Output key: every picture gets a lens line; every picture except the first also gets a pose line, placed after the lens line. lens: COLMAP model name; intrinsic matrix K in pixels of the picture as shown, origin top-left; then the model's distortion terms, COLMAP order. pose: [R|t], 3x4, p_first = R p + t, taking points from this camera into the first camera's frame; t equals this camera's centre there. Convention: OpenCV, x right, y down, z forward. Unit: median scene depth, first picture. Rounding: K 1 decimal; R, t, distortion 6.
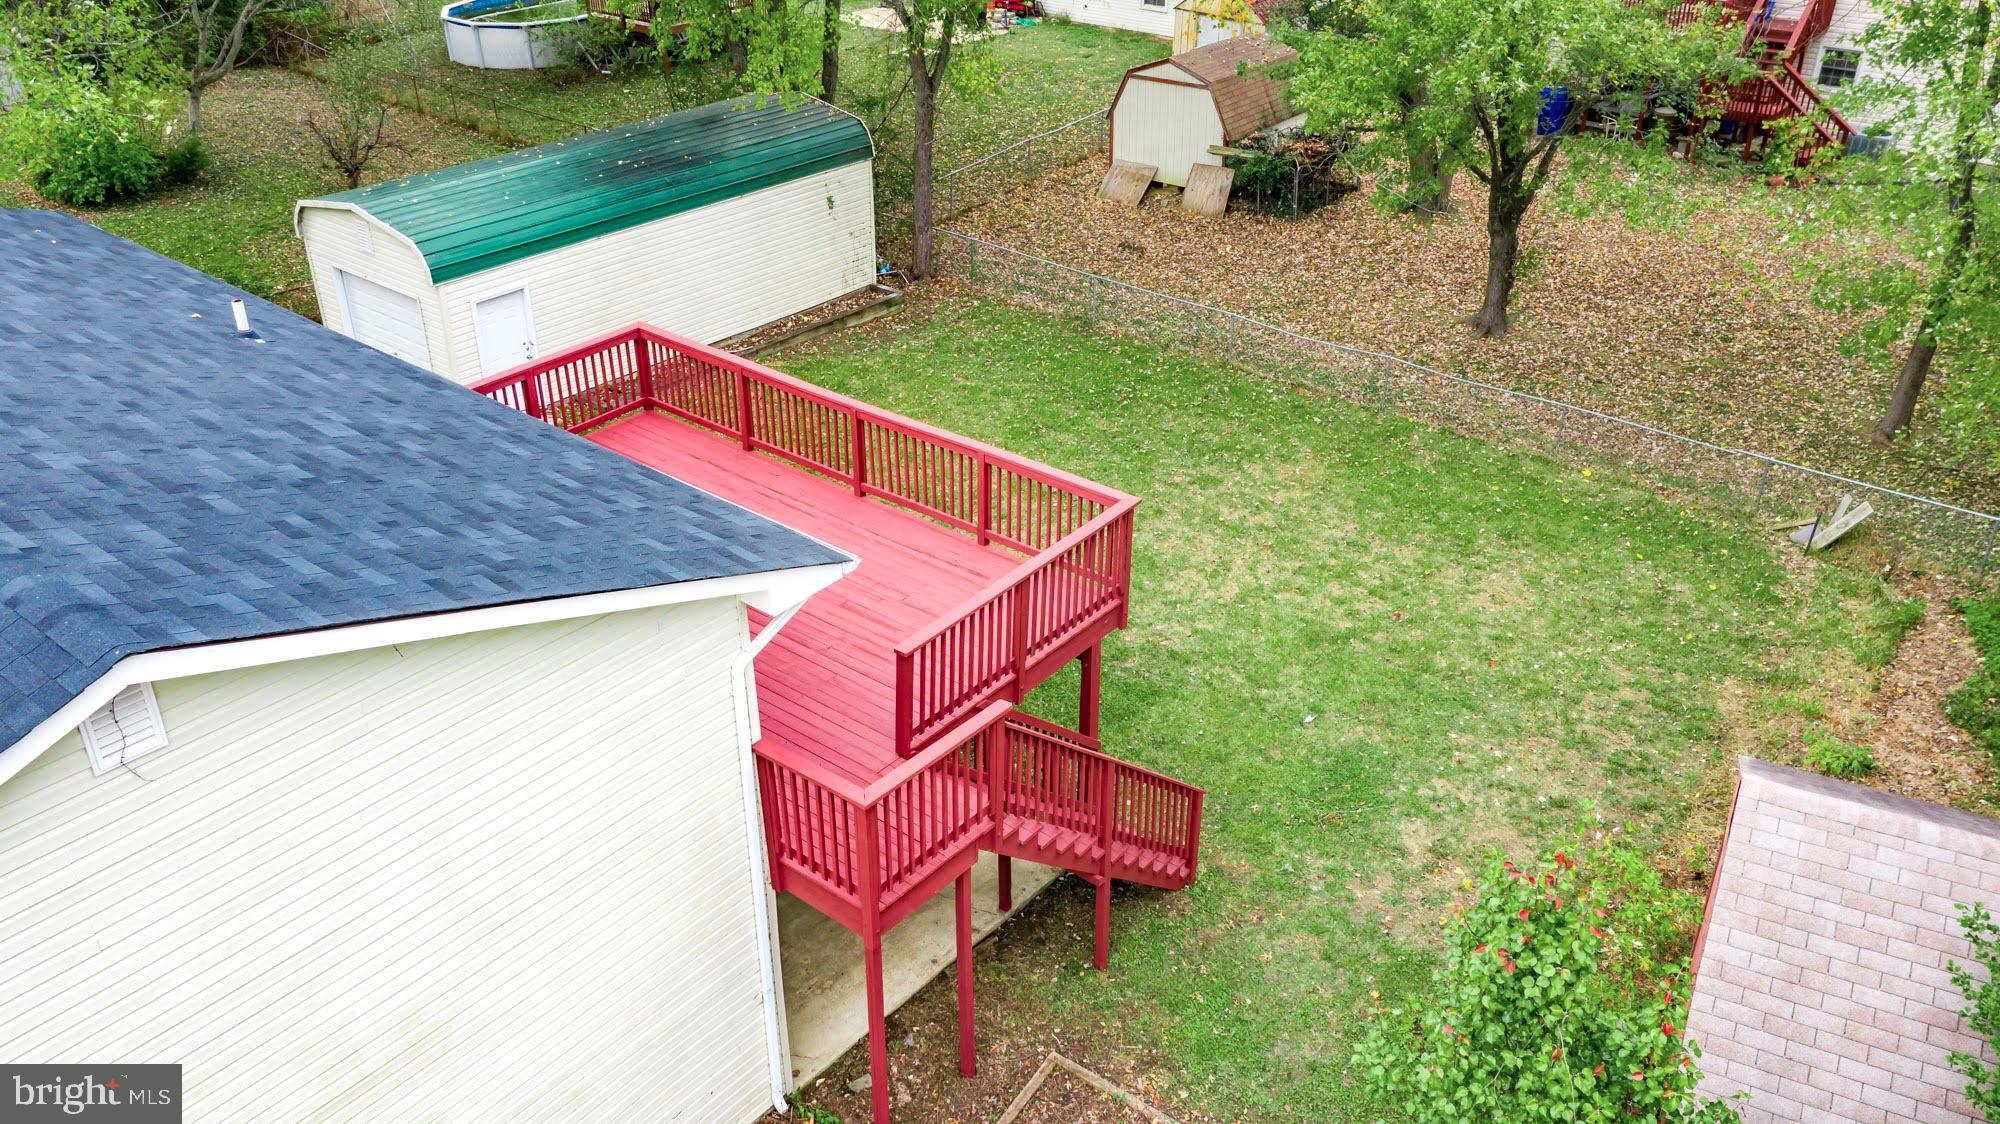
lens RADIAL K [[1593.4, 0, 994.1], [0, 1593.4, 561.8], [0, 0, 1]] dist [0.001428, 0.005742]
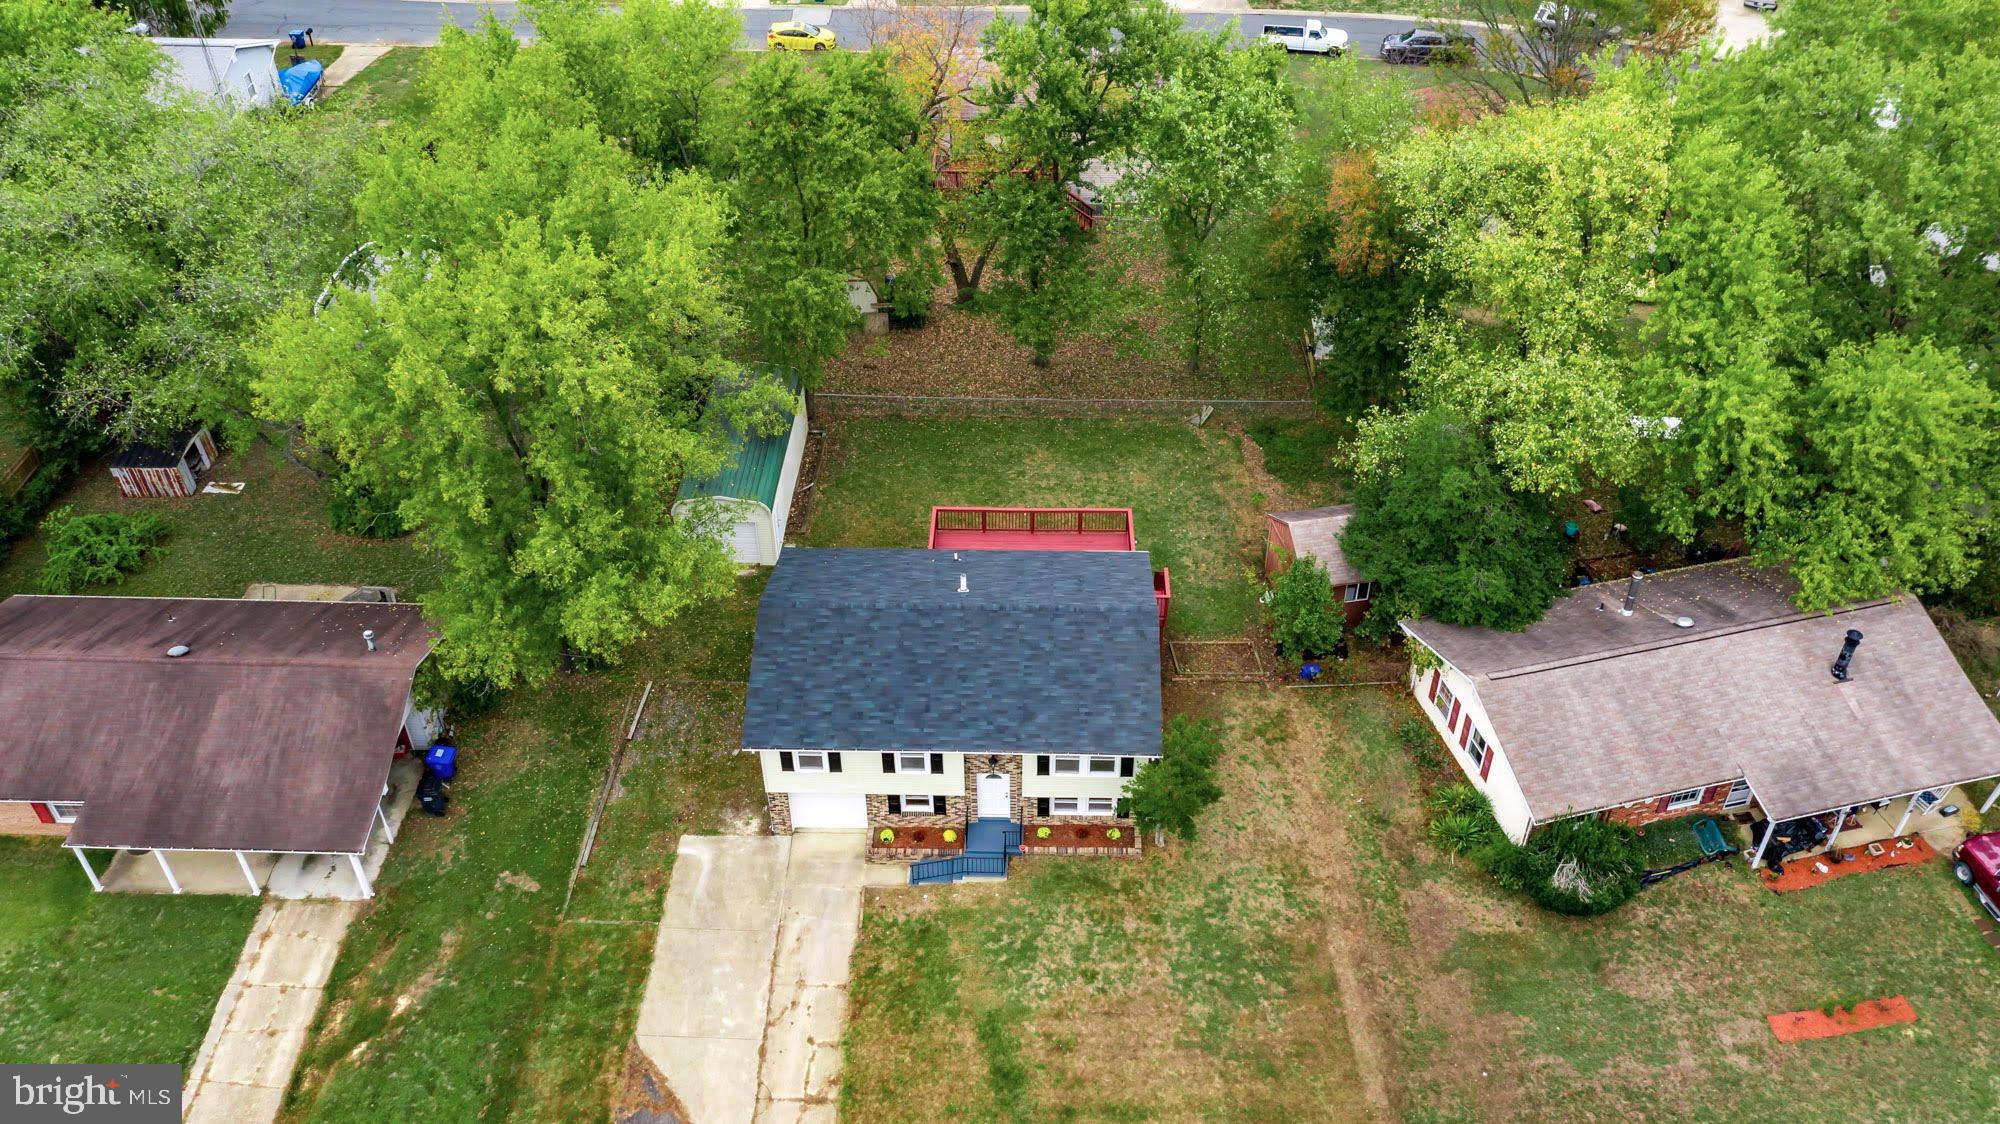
lens RADIAL K [[1593.4, 0, 999.5], [0, 1593.4, 561.6], [0, 0, 1]] dist [0.001428, 0.005742]
pose [[0.780615, -0.407090, 0.474255, -1.298141], [0.315142, 0.911640, 0.263814, -0.667270], [-0.539746, -0.056480, 0.839931, -1.339171]]
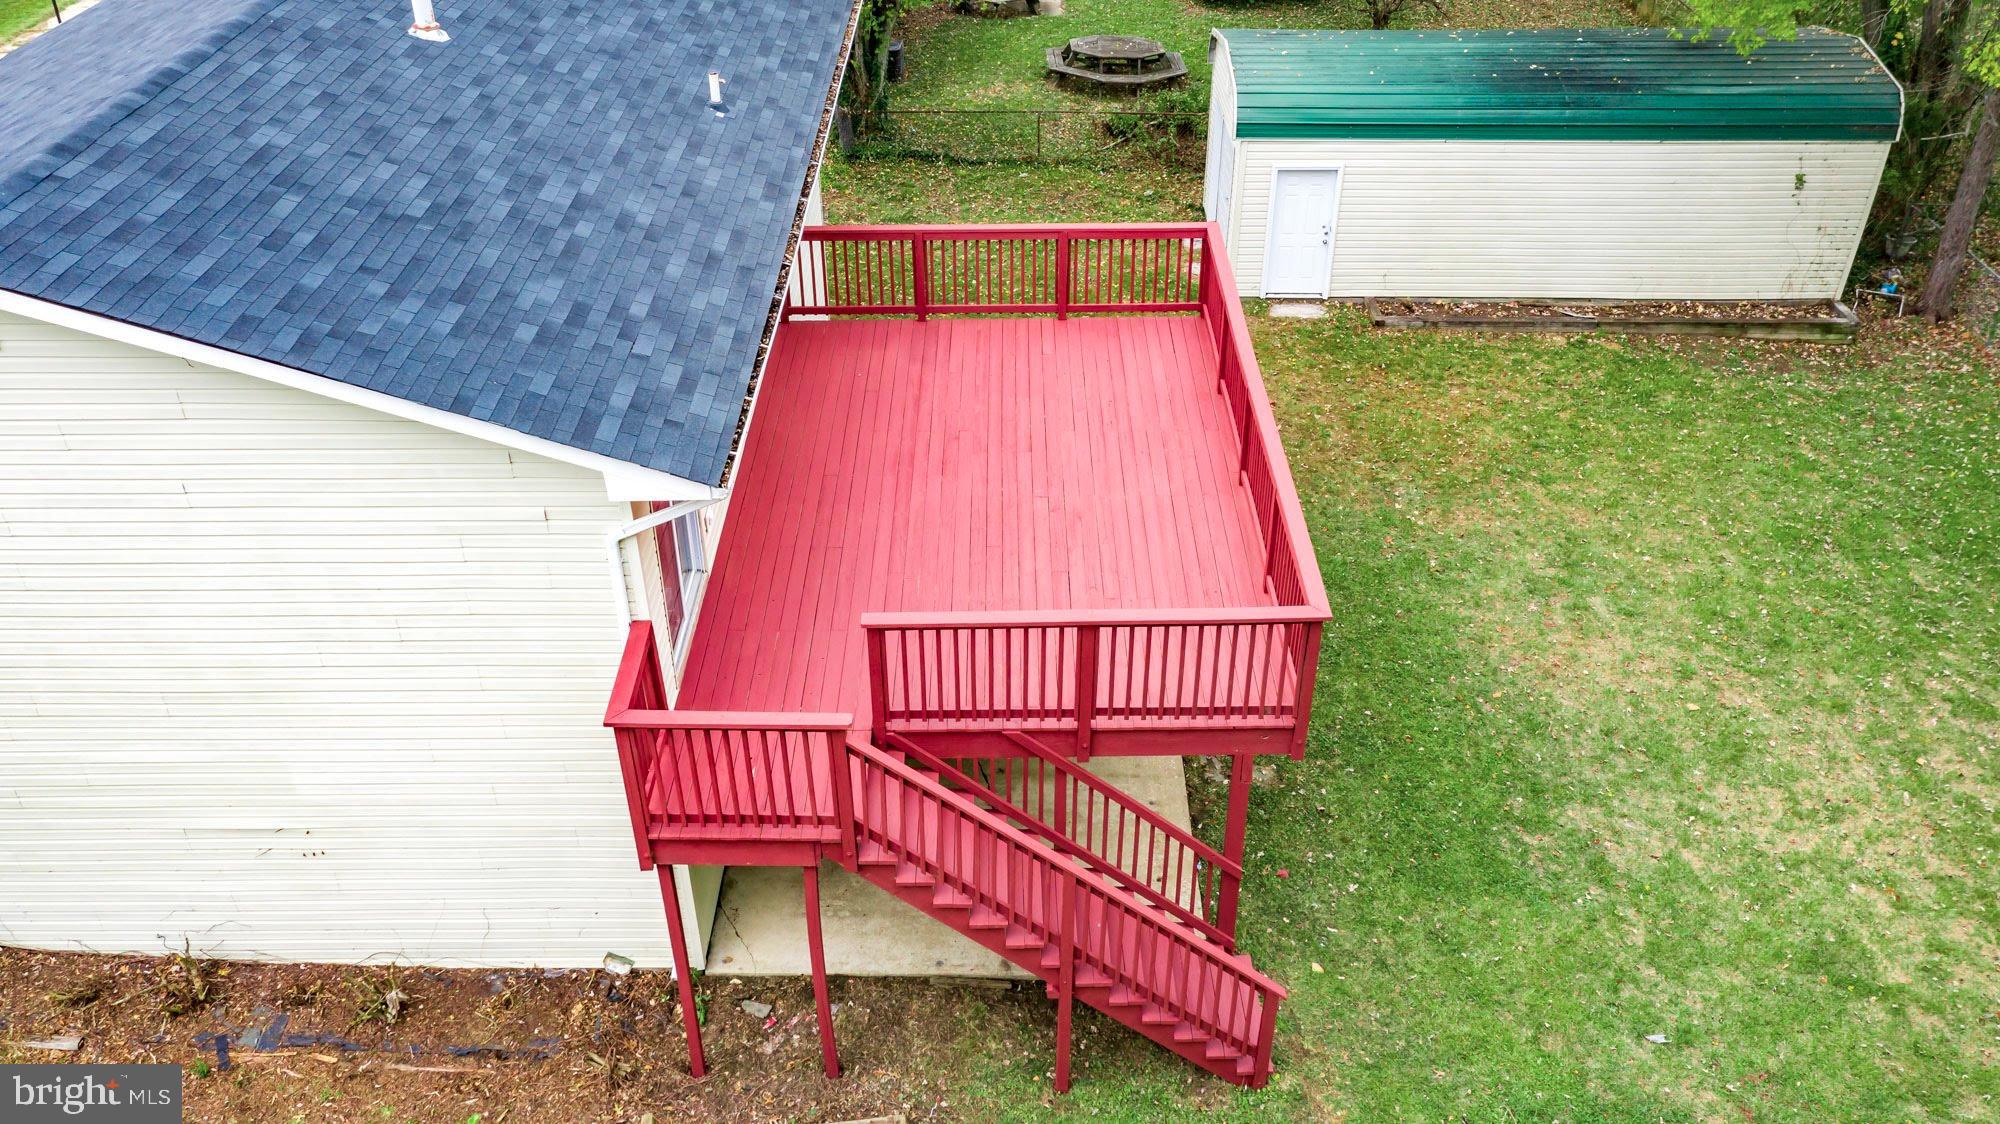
lens RADIAL K [[1593.4, 0, 995.0], [0, 1593.4, 567.8], [0, 0, 1]] dist [0.001428, 0.005742]
pose [[0.623567, 0.431049, -0.652197, 0.298316], [-0.374726, 0.896976, 0.234551, -0.109923], [0.686108, 0.098137, 0.720850, 0.217472]]
